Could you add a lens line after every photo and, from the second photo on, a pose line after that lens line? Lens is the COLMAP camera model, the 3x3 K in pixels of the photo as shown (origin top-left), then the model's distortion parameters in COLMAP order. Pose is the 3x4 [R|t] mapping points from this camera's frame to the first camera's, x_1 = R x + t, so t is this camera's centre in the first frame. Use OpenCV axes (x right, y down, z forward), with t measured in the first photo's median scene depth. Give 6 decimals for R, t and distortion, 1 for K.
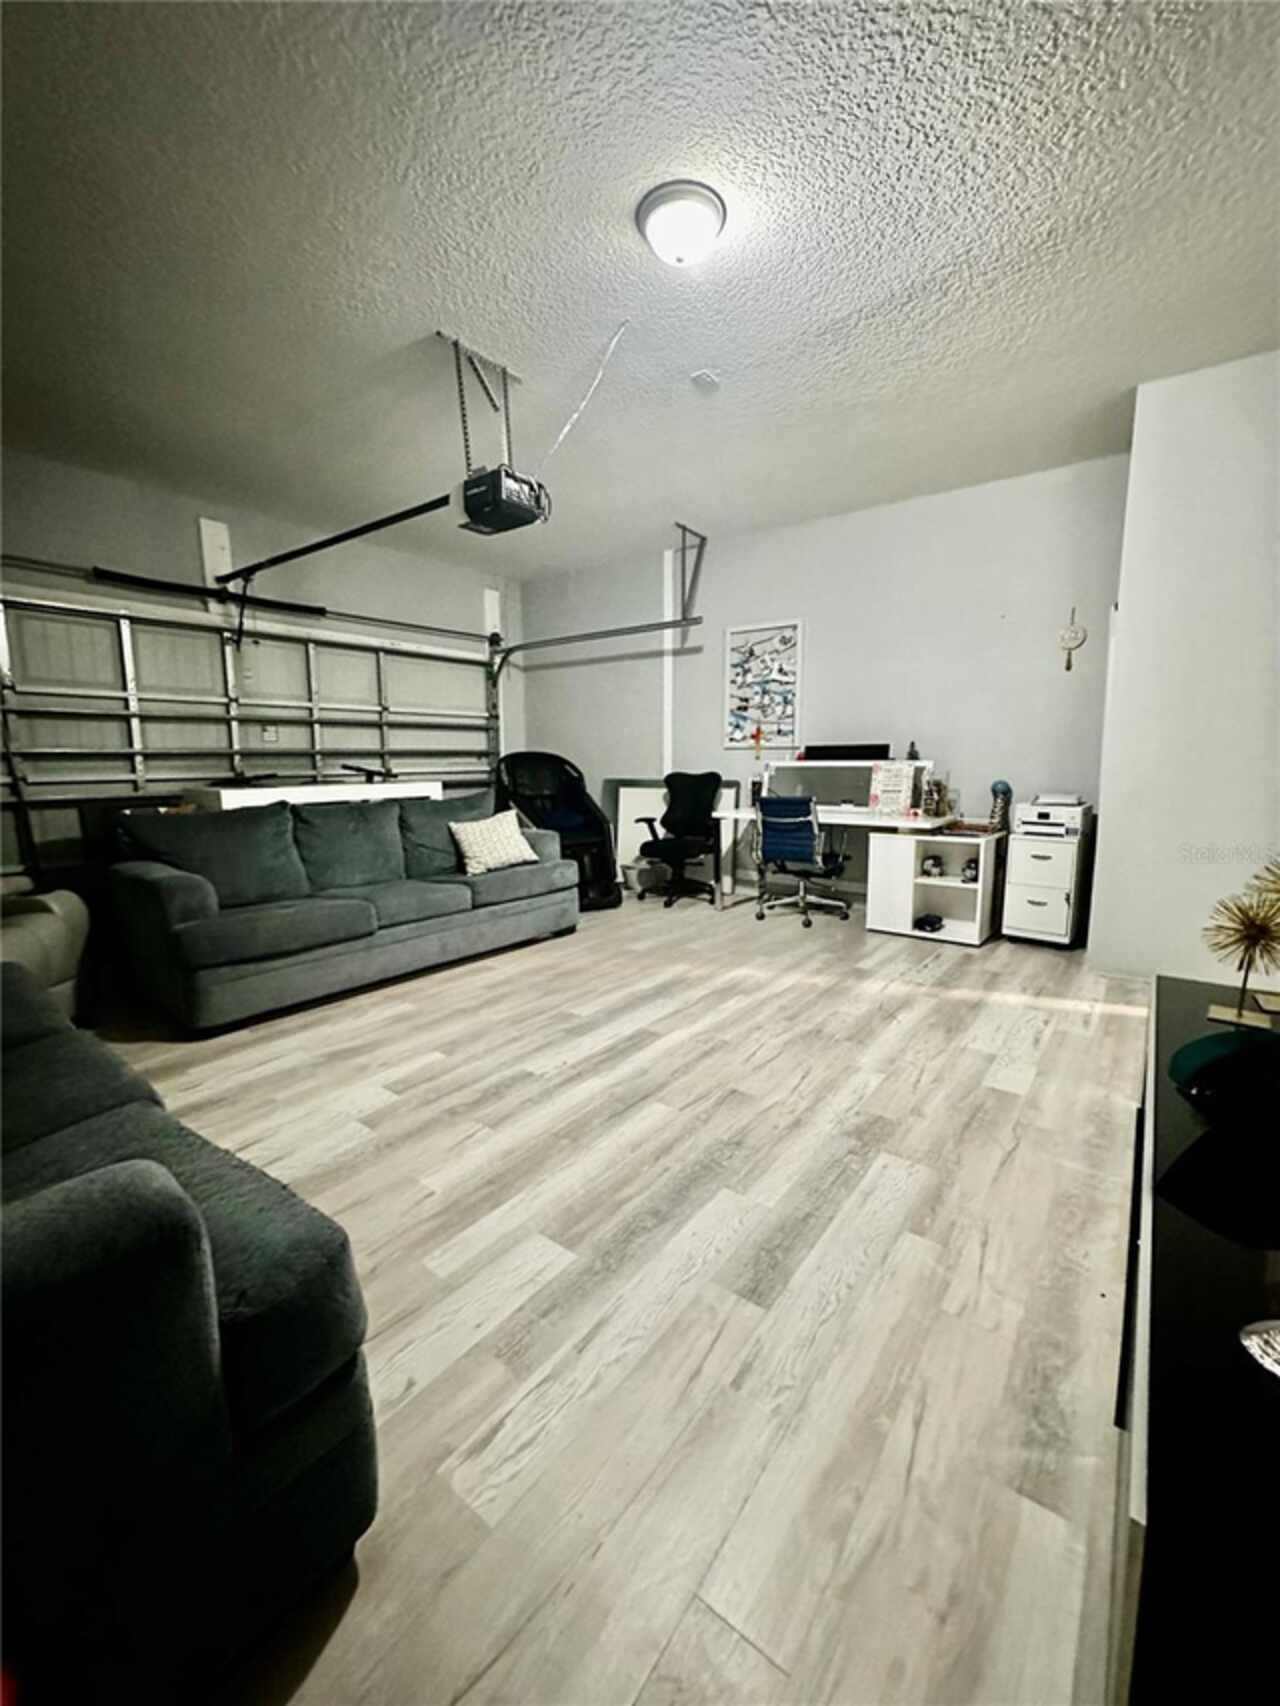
lens RADIAL K [[680.6, 0, 639.1], [0, 680.6, 856.1], [0, 0, 1]] dist [-0.006319, 0.001377]
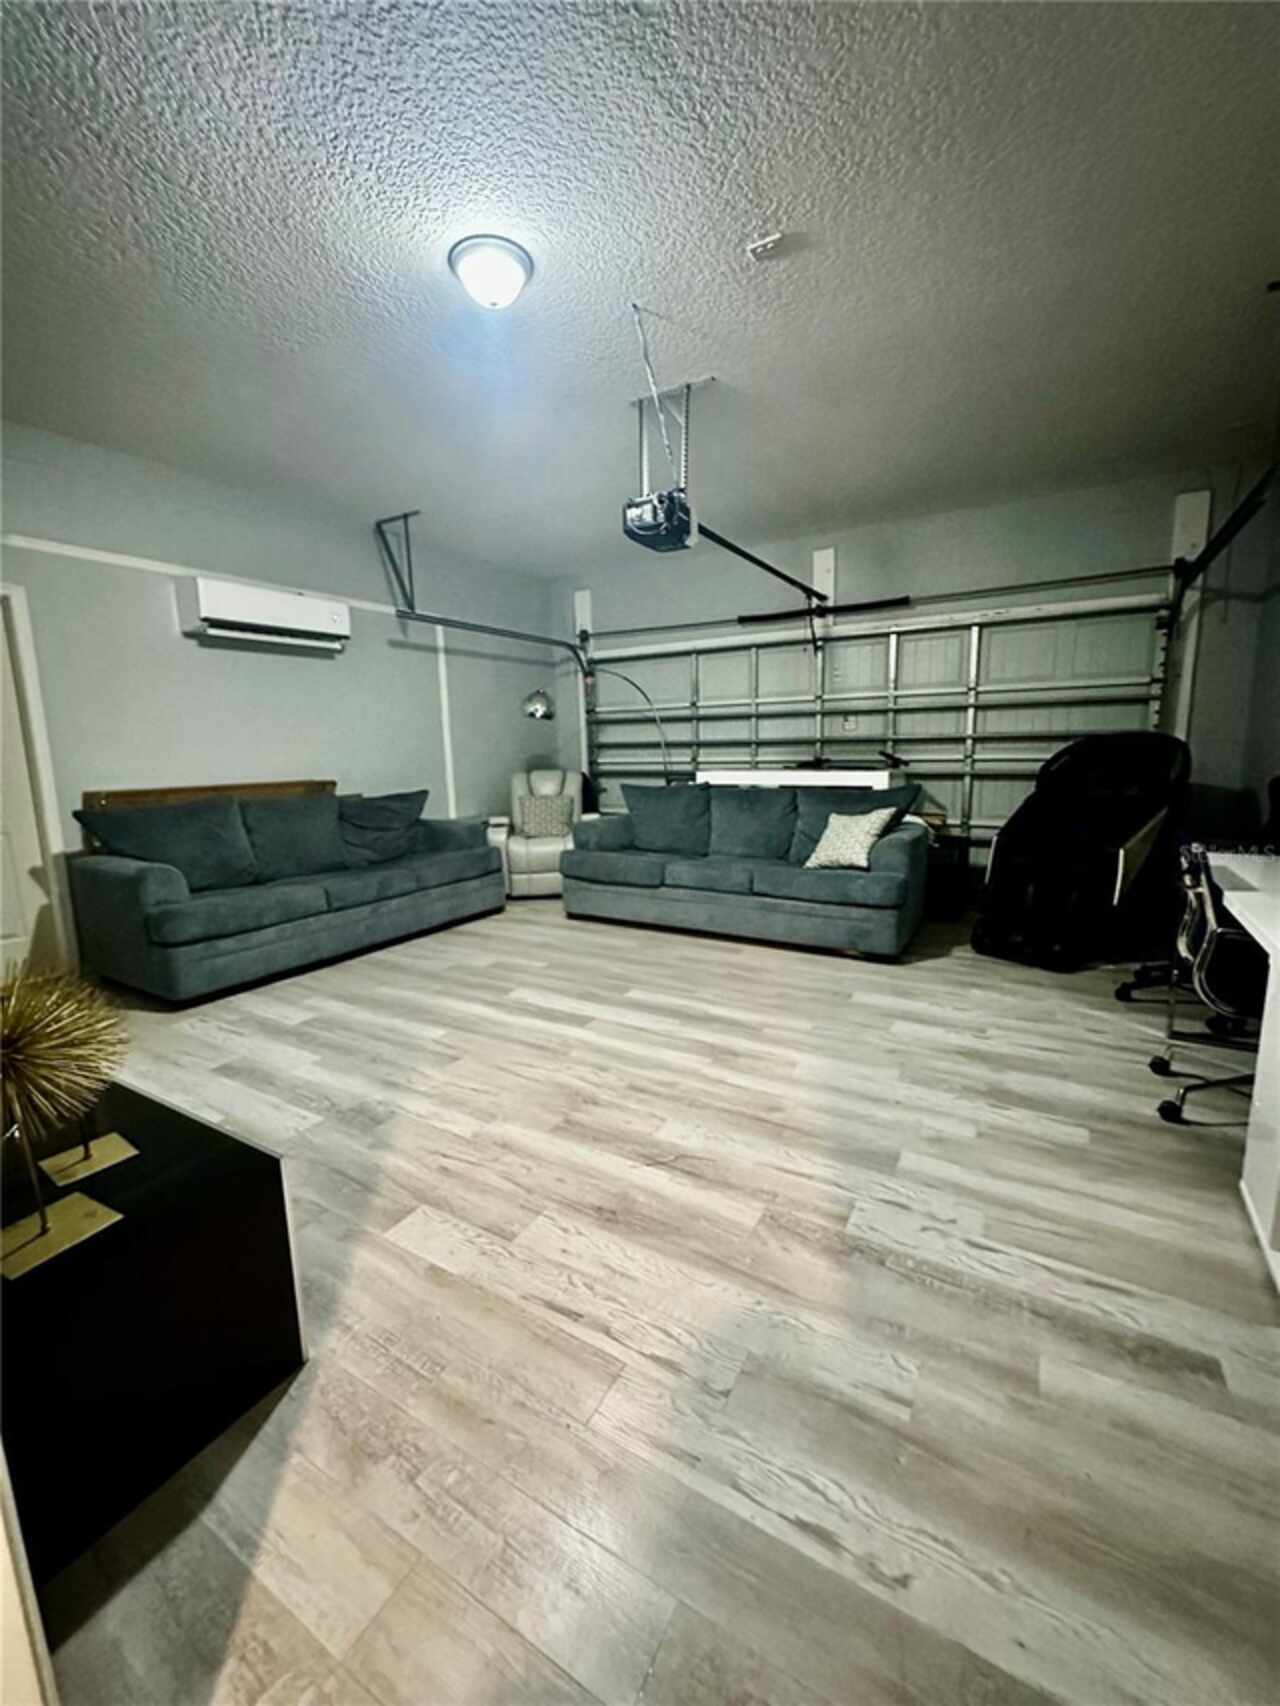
lens RADIAL K [[680.6, 0, 639.1], [0, 680.6, 856.1], [0, 0, 1]] dist [-0.006319, 0.001377]
pose [[0.124247, 0.165006, -0.978435, 1.102166], [-0.120662, 0.981271, 0.150162, -0.173031], [0.984888, 0.099402, 0.141829, 0.988553]]
